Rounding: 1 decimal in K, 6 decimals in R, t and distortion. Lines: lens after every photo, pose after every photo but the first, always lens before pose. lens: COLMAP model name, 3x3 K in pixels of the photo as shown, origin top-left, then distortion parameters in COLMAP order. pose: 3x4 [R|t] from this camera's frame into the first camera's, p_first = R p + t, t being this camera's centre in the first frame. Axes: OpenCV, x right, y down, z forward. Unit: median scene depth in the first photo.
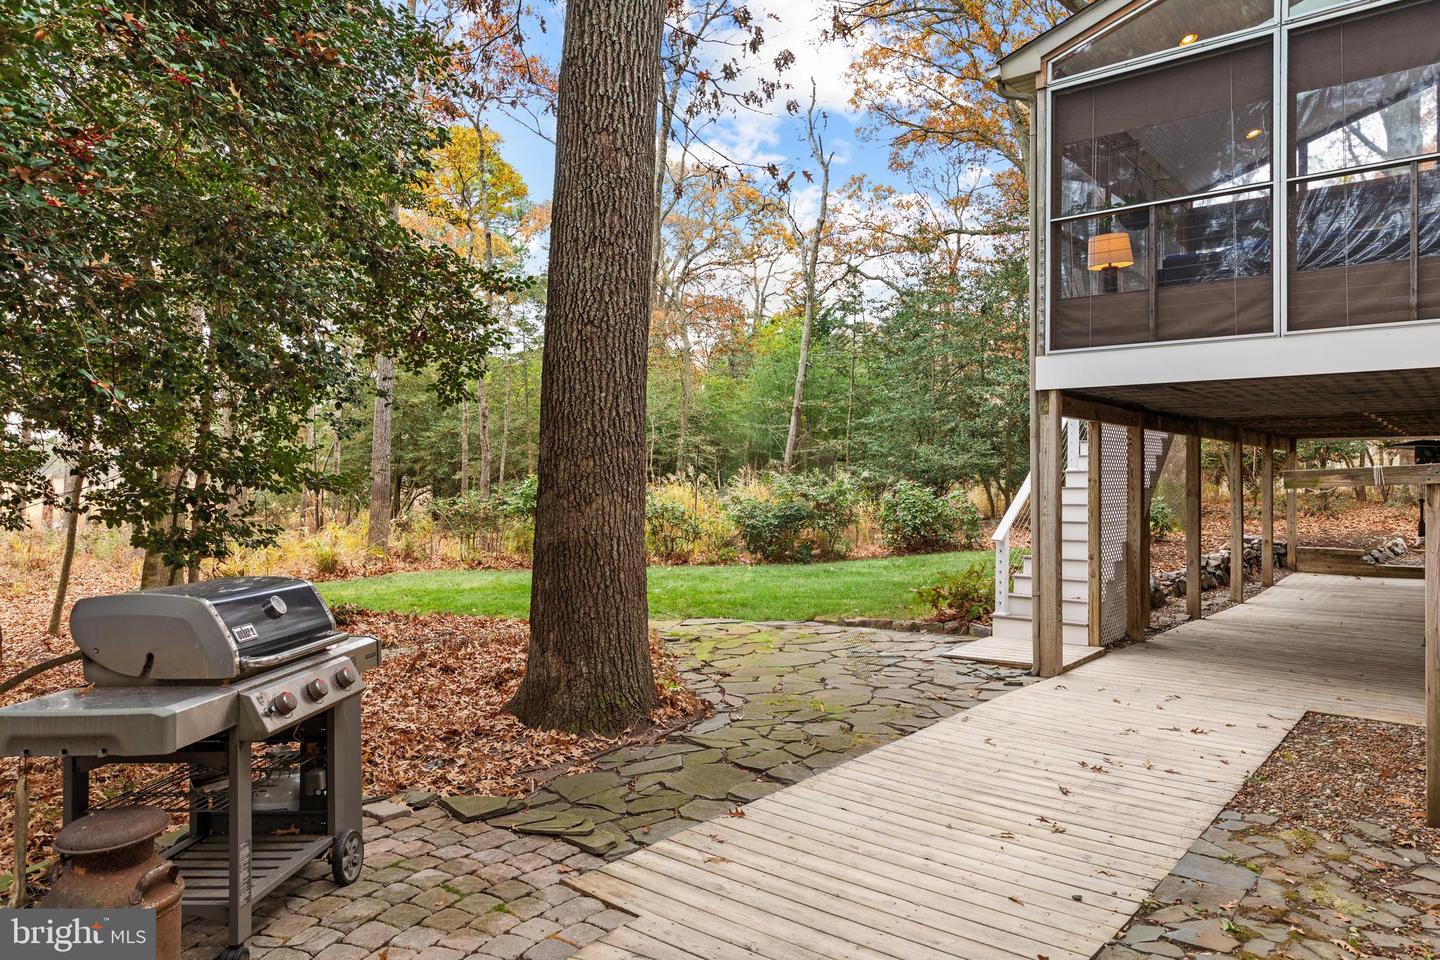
lens RADIAL K [[965.2, 0, 718.5], [0, 965.2, 480.6], [0, 0, 1]] dist [0.004497, 0.001762]
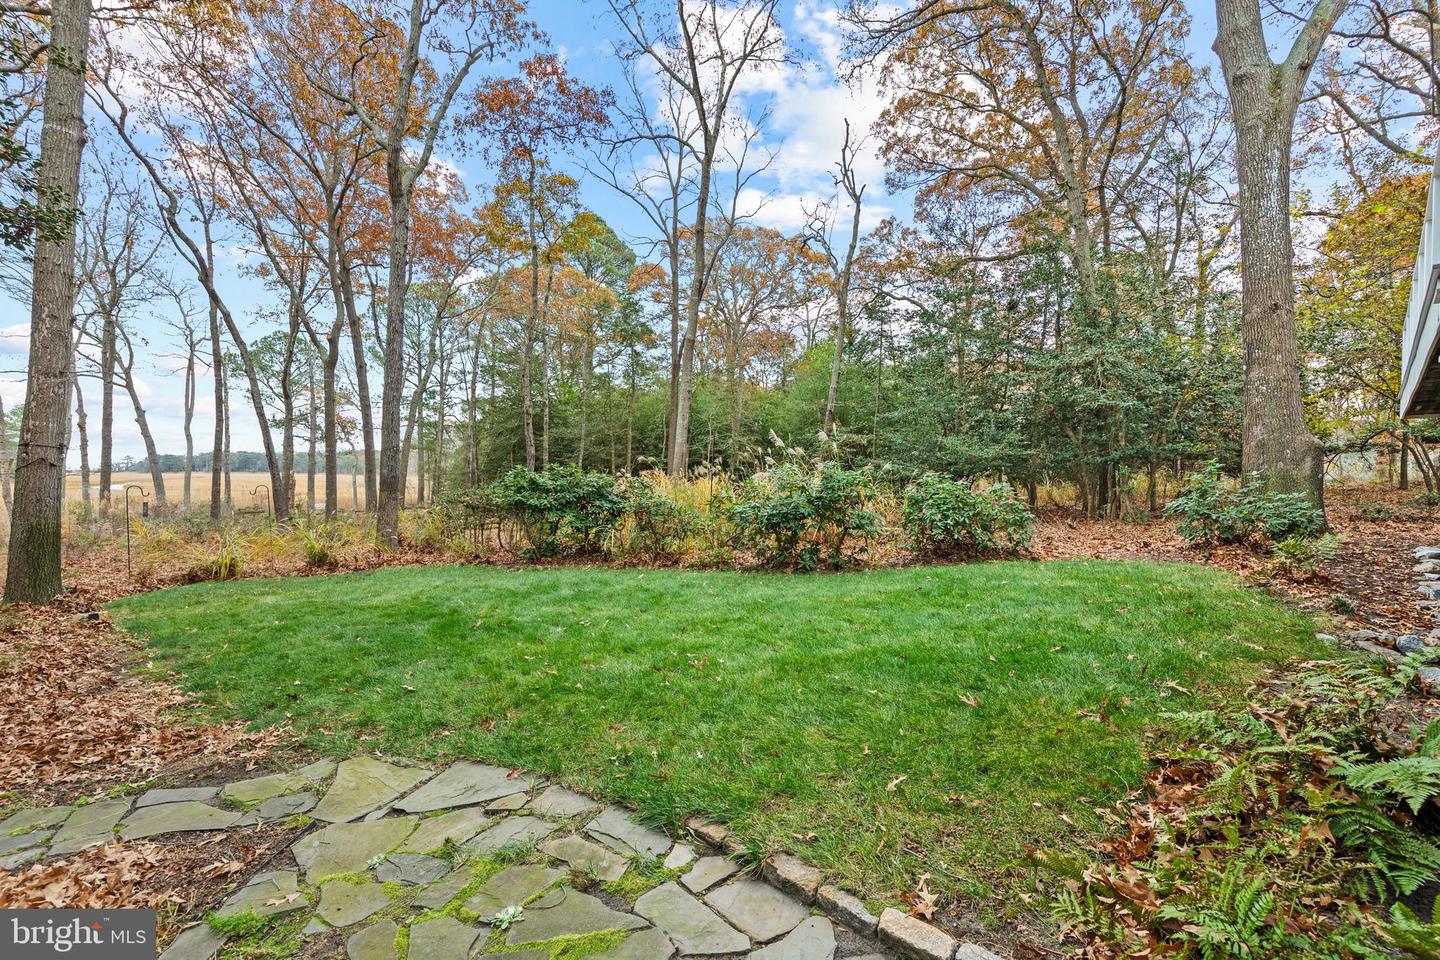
lens RADIAL K [[630.9, 0, 720.0], [0, 630.9, 480.0], [0, 0, 1]] dist [0.002210, 0.000121]
pose [[0.992431, 0.002645, -0.122775, 0.064253], [-0.002048, 0.999985, 0.004988, 0.004125], [0.122786, -0.004699, 0.992422, 0.360917]]
